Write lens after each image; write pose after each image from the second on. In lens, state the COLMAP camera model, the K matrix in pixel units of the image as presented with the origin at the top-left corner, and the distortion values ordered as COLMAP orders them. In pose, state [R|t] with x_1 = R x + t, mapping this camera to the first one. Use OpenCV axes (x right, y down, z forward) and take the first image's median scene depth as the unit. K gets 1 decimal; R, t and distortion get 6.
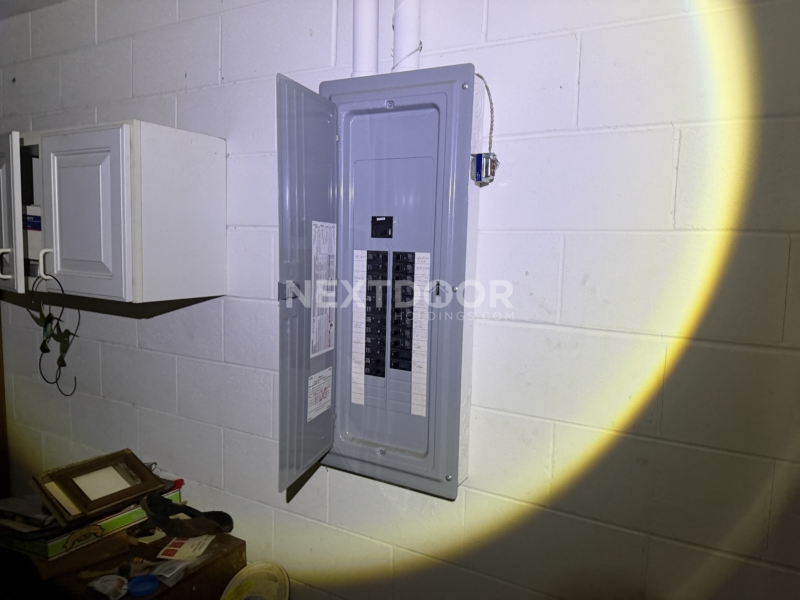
lens RADIAL K [[569.6, 0, 399.0], [0, 569.6, 300.3], [0, 0, 1]] dist [0.019139, -0.032639]
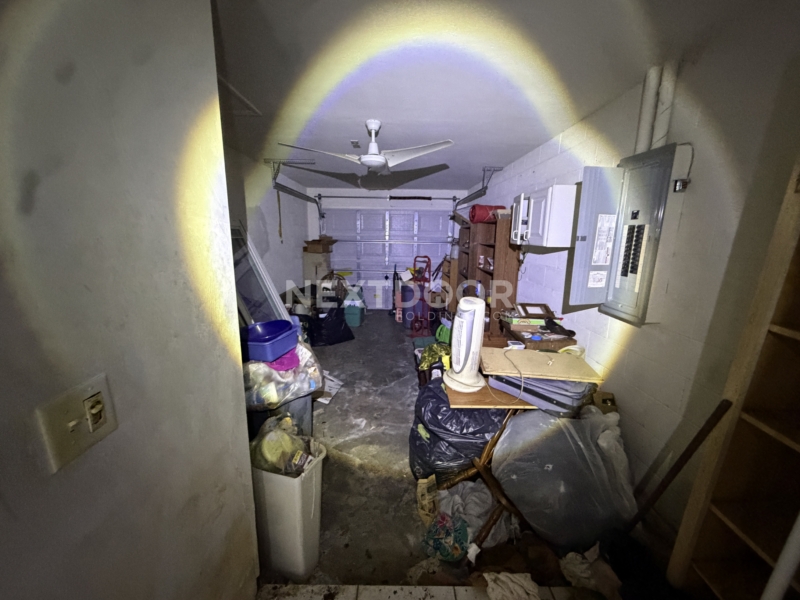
lens RADIAL K [[320.2, 0, 397.8], [0, 320.2, 300.2], [0, 0, 1]] dist [-0.001092, -0.000732]
pose [[0.491484, 0.151998, -0.857520, 0.691876], [-0.081649, 0.988357, 0.128393, 0.138103], [0.867051, 0.006912, 0.498172, -0.562164]]
